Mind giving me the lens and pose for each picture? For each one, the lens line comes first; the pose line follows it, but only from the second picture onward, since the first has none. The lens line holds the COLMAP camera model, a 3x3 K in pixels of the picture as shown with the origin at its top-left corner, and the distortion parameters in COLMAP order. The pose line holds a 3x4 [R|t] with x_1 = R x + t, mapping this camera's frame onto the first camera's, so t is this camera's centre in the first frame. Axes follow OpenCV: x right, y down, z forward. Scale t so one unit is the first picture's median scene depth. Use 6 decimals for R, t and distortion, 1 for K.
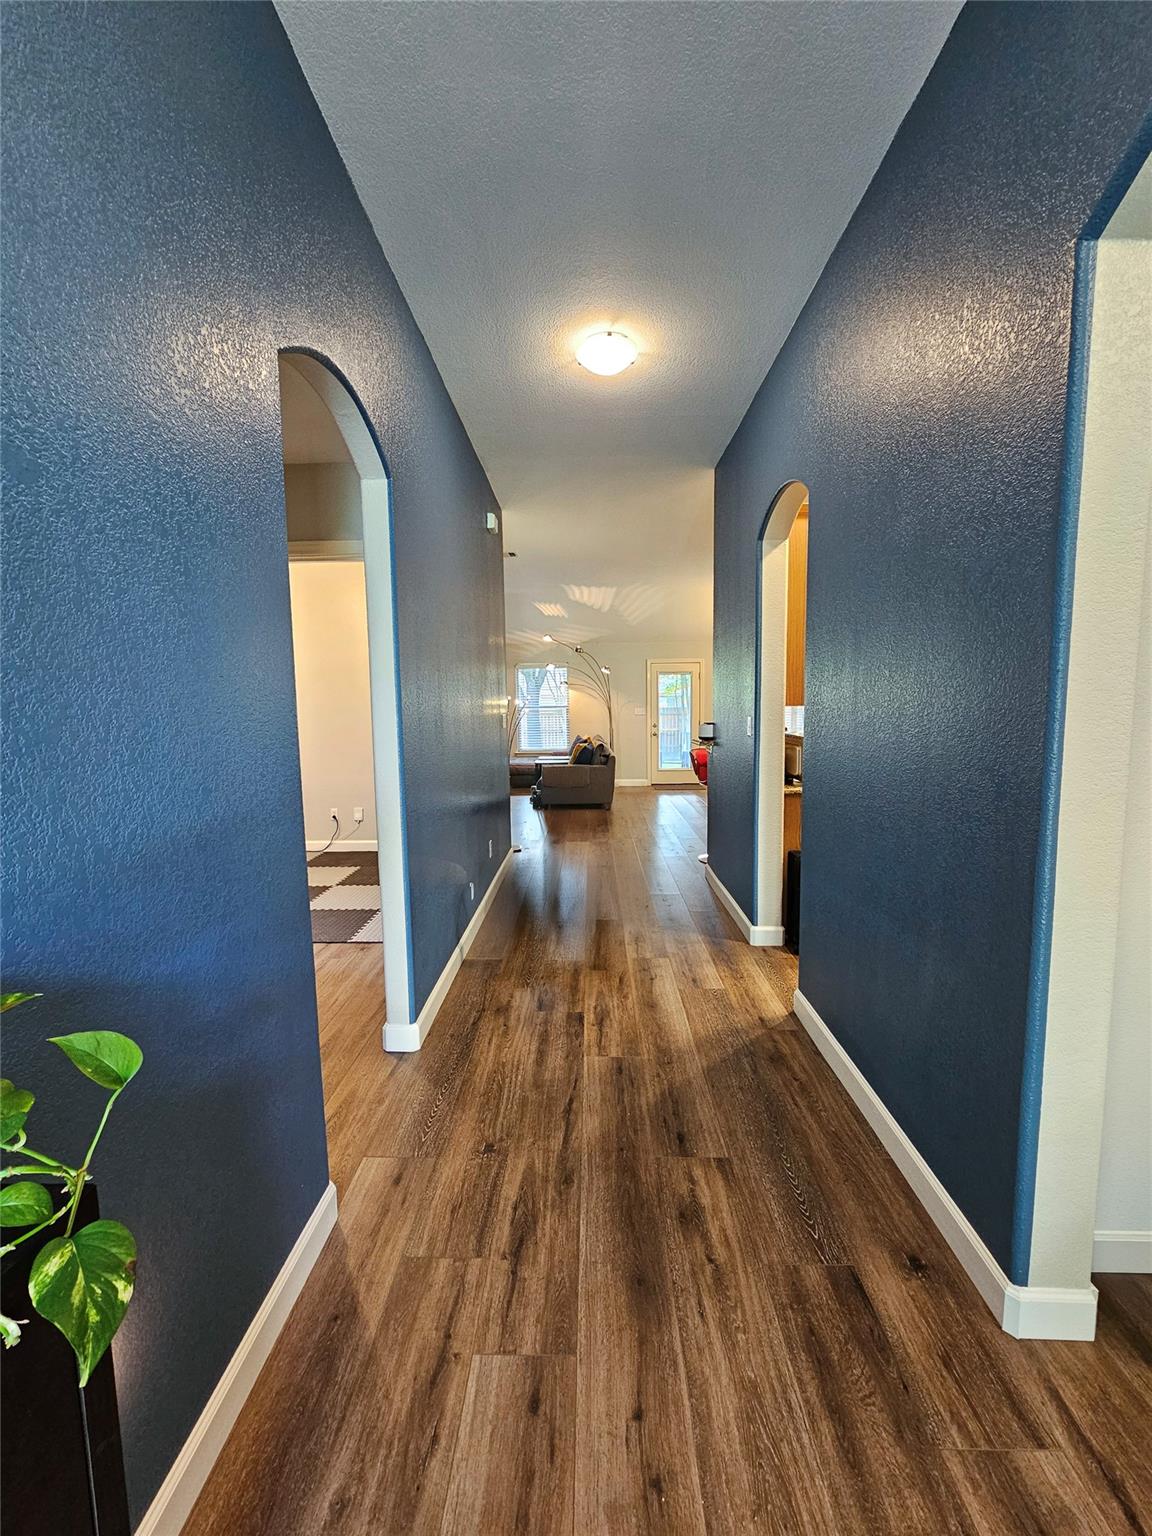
lens RADIAL K [[630.1, 0, 571.8], [0, 630.1, 768.5], [0, 0, 1]] dist [-0.001020, 0.000159]
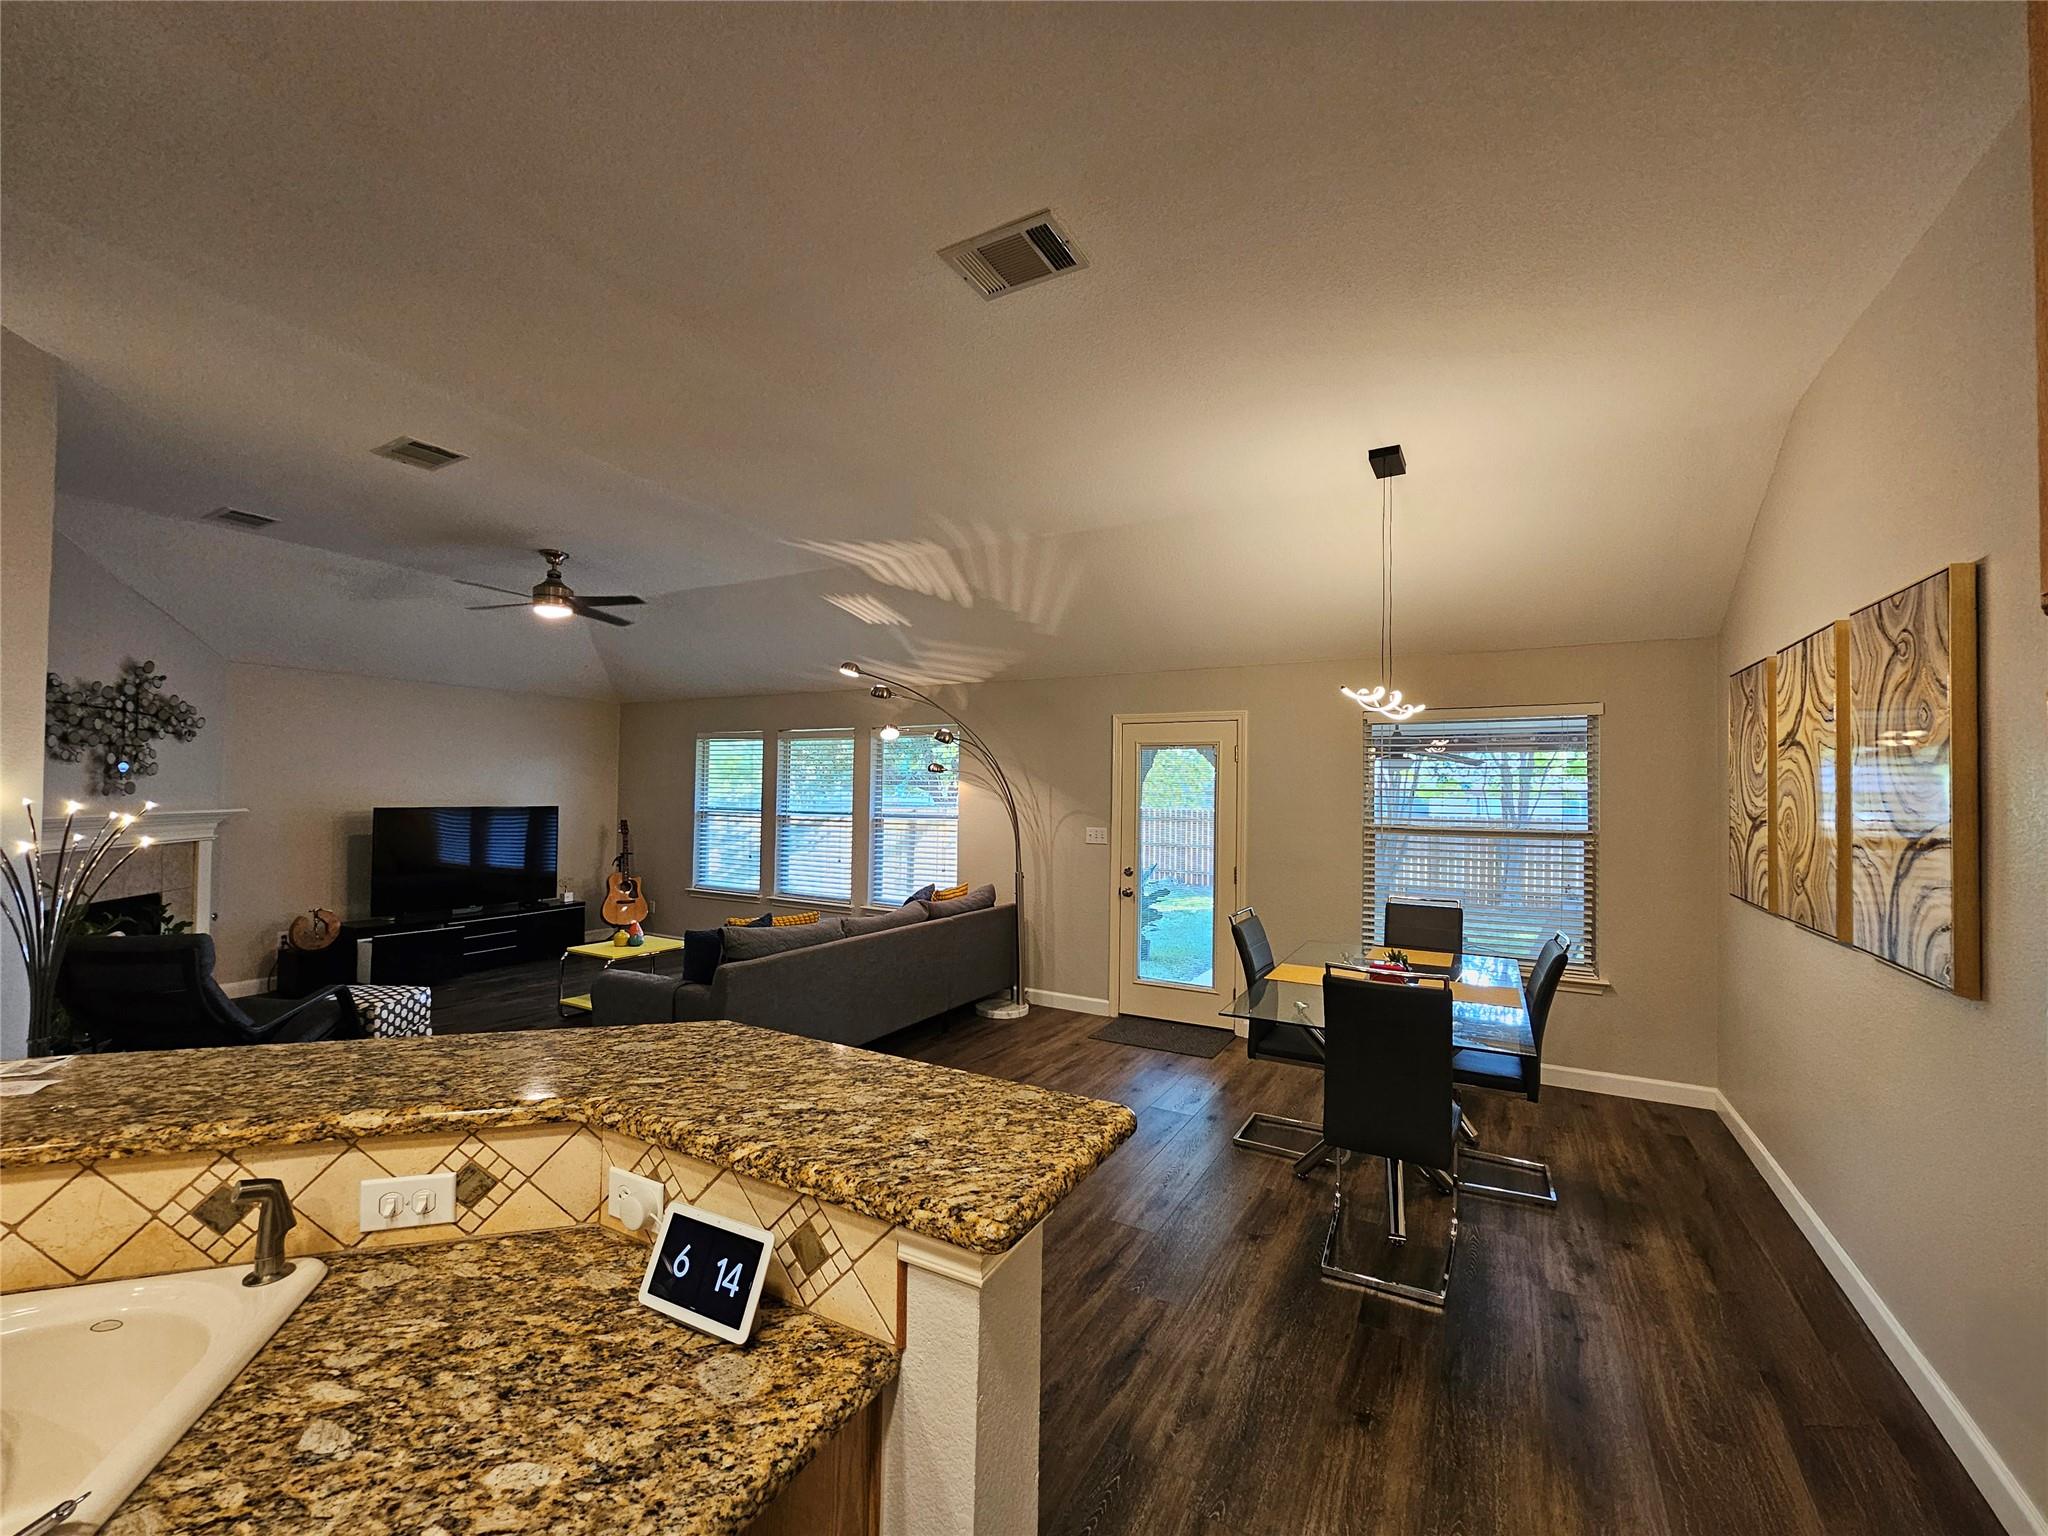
lens RADIAL K [[838.1, 0, 1024.5], [0, 838.1, 776.4], [0, 0, 1]] dist [-0.003622, 0.000629]
pose [[0.884296, 0.019165, -0.466532, 1.087786], [-0.076037, 0.991731, -0.103387, -0.226039], [0.460693, 0.126898, 0.878441, 1.576901]]
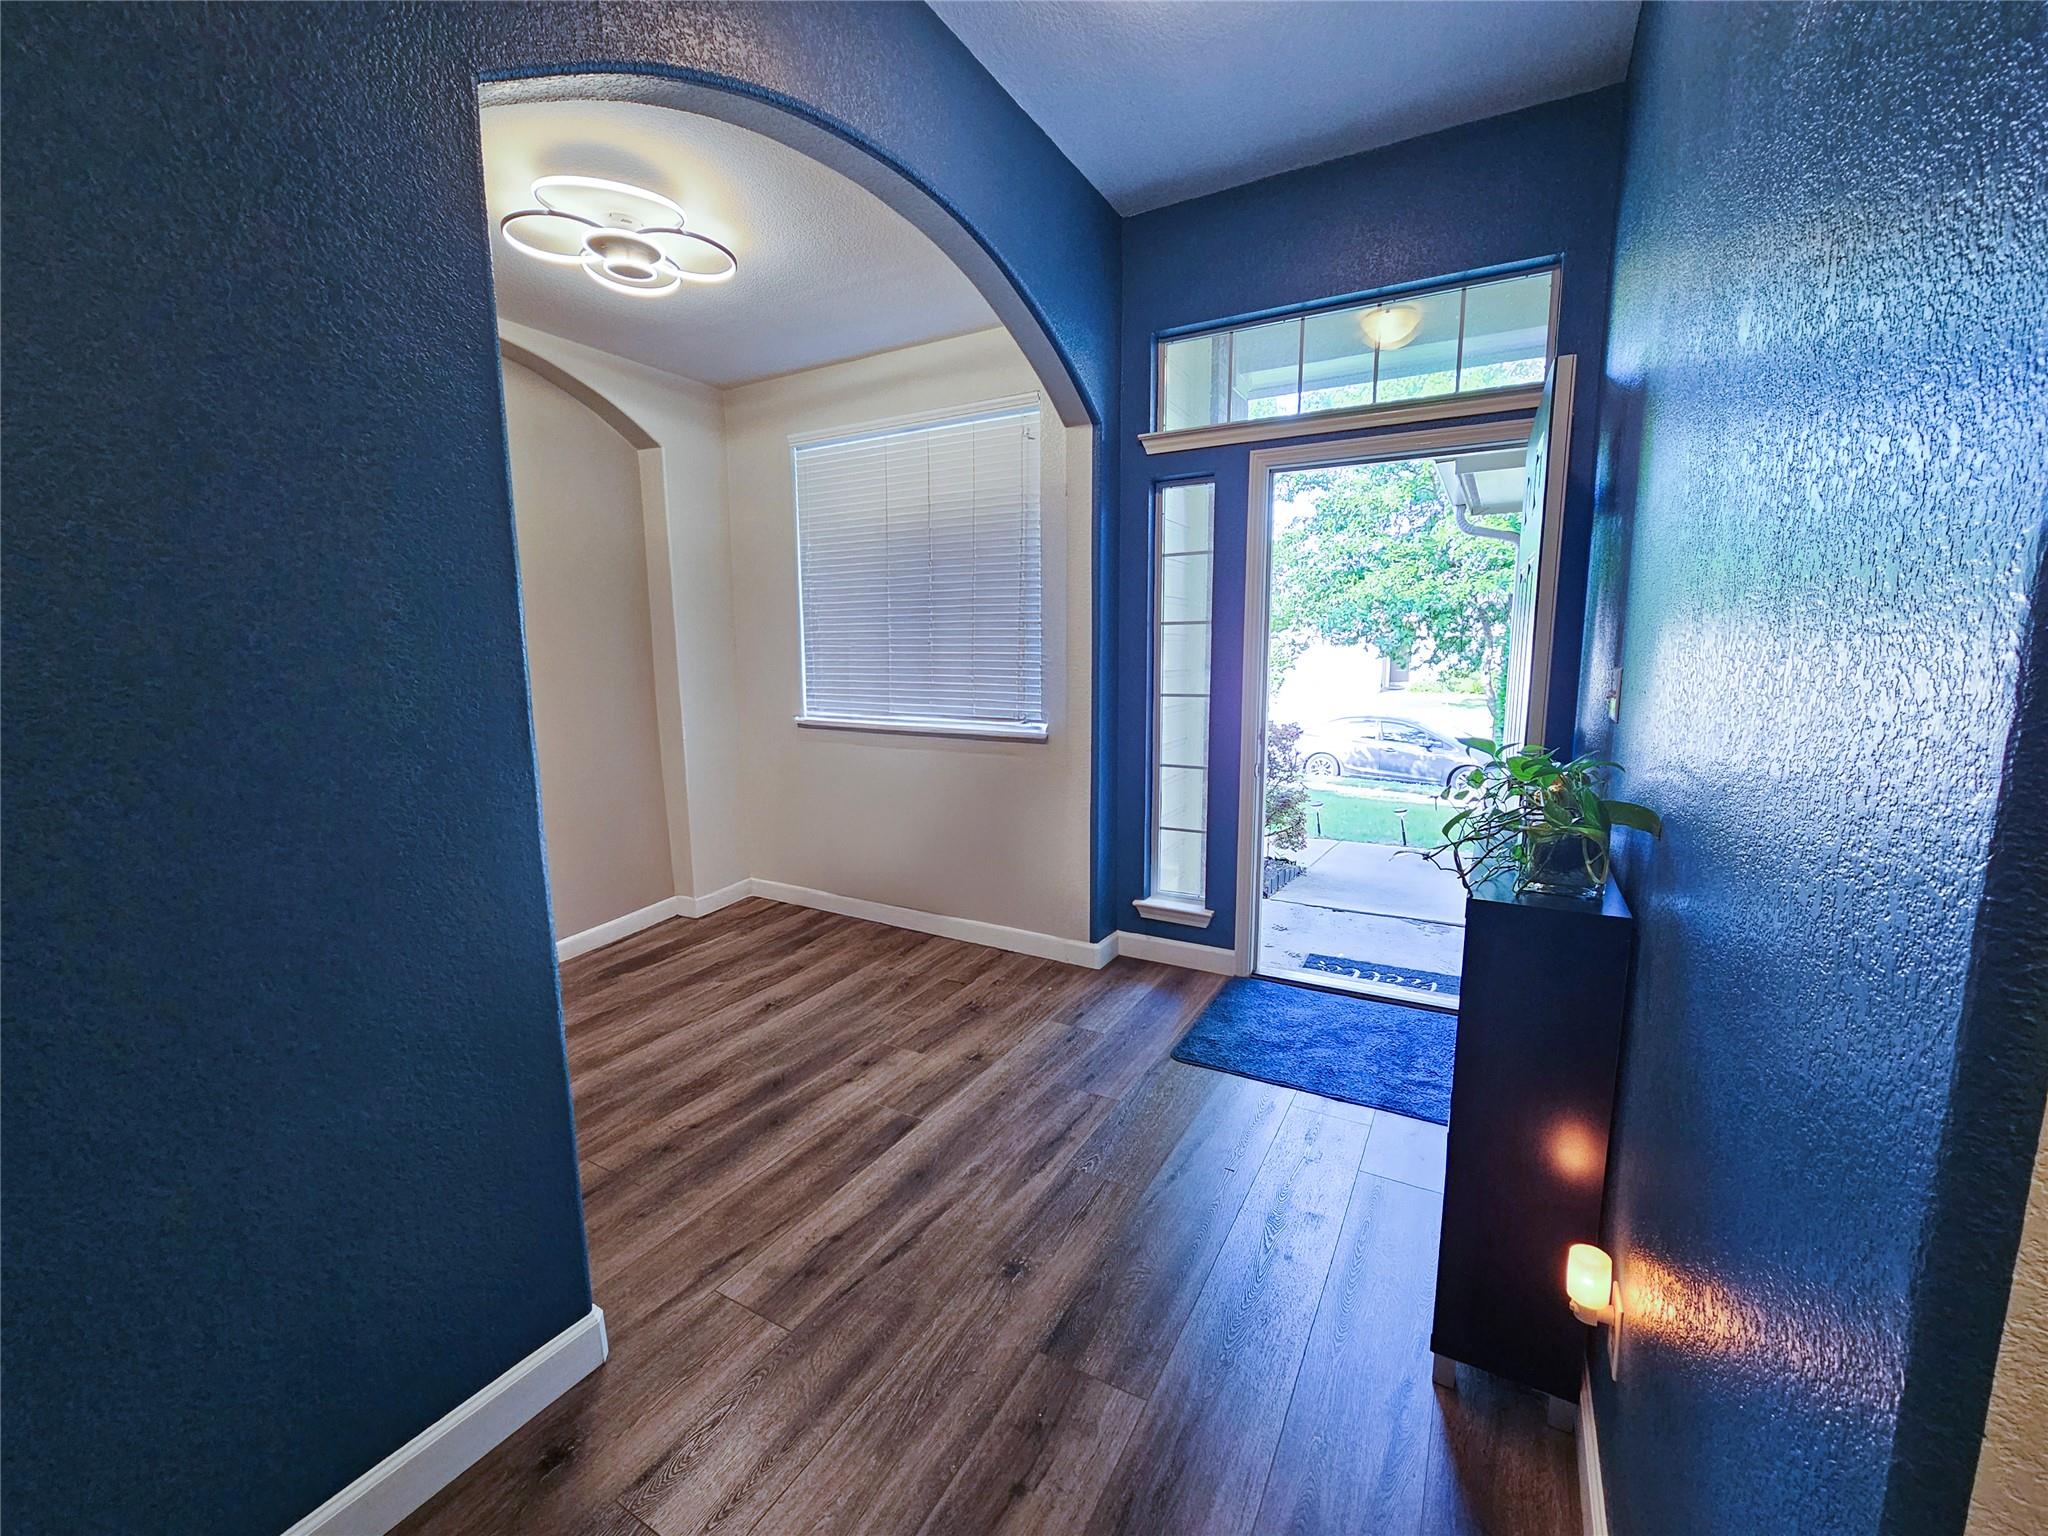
lens RADIAL K [[840.1, 0, 1021.0], [0, 840.1, 775.5], [0, 0, 1]] dist [-0.001020, 0.000159]
pose [[-0.880746, -0.044326, 0.471510, -0.147299], [0.073370, 0.970819, 0.228316, -0.053115], [-0.467871, 0.235683, -0.851793, 0.674954]]
